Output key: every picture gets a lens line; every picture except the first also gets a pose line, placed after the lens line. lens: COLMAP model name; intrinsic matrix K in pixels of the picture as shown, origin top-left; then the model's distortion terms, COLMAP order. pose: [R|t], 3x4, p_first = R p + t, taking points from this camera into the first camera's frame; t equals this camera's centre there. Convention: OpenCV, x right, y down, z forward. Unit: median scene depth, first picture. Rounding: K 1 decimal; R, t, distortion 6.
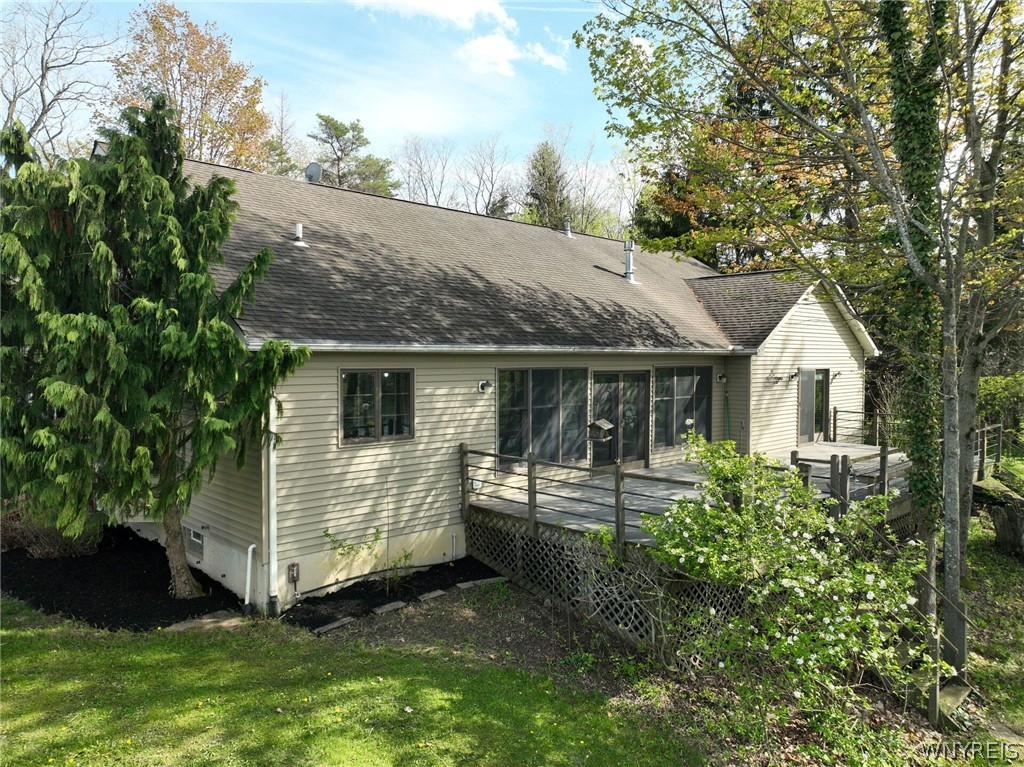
lens RADIAL K [[720.2, 0, 512.0], [0, 720.2, 383.5], [0, 0, 1]] dist [-0.003971, 0.026281]
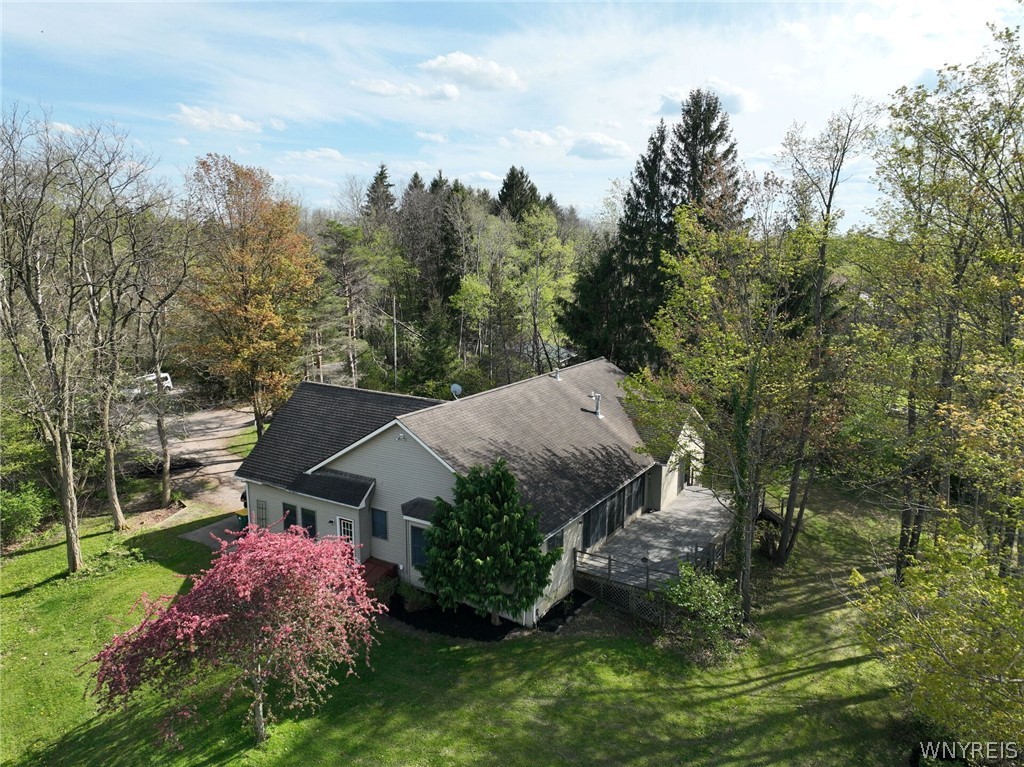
lens RADIAL K [[720.2, 0, 512.0], [0, 720.2, 383.5], [0, 0, 1]] dist [-0.003971, 0.026281]
pose [[0.969580, -0.044261, 0.240740, -0.792377], [0.007895, 0.988659, 0.149971, -0.793862], [-0.244648, -0.143508, 0.958933, -1.173638]]
